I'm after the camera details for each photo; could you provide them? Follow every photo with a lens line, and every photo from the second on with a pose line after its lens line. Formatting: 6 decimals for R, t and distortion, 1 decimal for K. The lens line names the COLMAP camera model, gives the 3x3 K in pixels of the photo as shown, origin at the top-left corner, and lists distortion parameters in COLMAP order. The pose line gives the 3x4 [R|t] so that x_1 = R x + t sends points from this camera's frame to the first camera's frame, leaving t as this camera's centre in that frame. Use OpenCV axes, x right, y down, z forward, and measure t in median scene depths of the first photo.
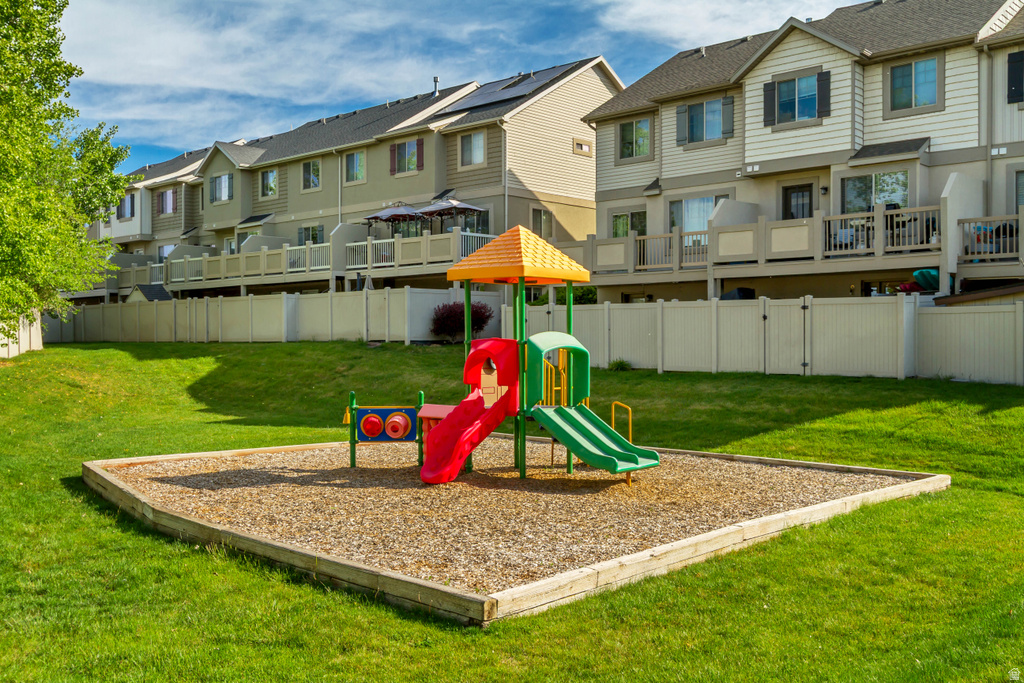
lens RADIAL K [[997.4, 0, 513.3], [0, 997.4, 340.4], [0, 0, 1]] dist [0.023414, 0.000000]
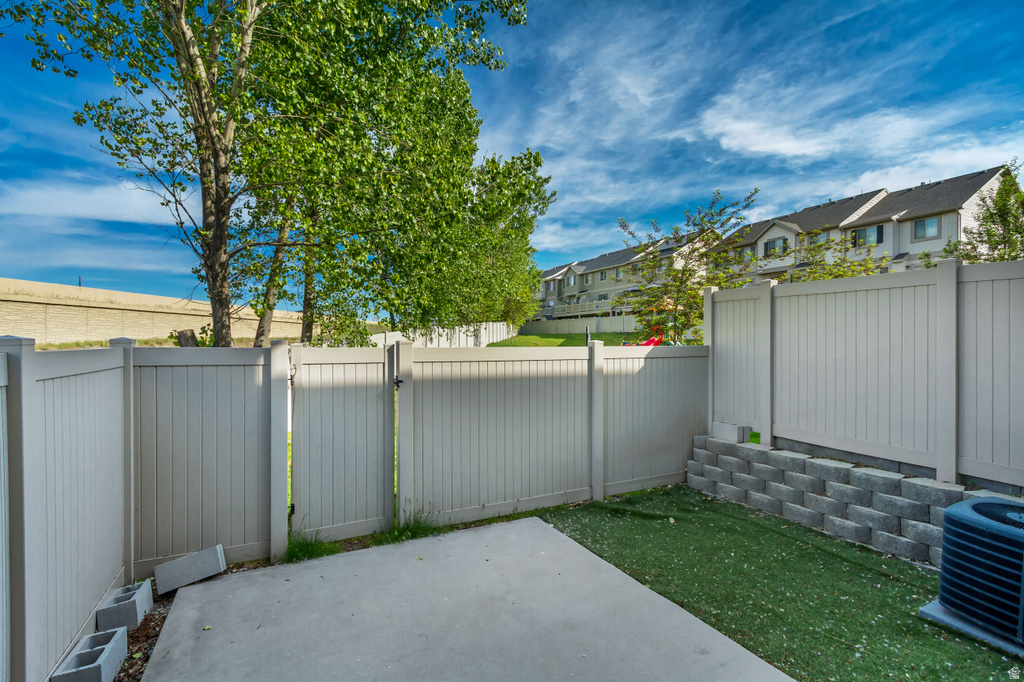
lens RADIAL K [[468.6, 0, 515.6], [0, 468.6, 342.6], [0, 0, 1]] dist [-0.000049, 0.000011]
pose [[0.935157, 0.011258, -0.354056, 0.041615], [-0.011522, 0.999933, 0.001360, 0.027513], [0.354047, 0.002808, 0.935223, -0.359378]]
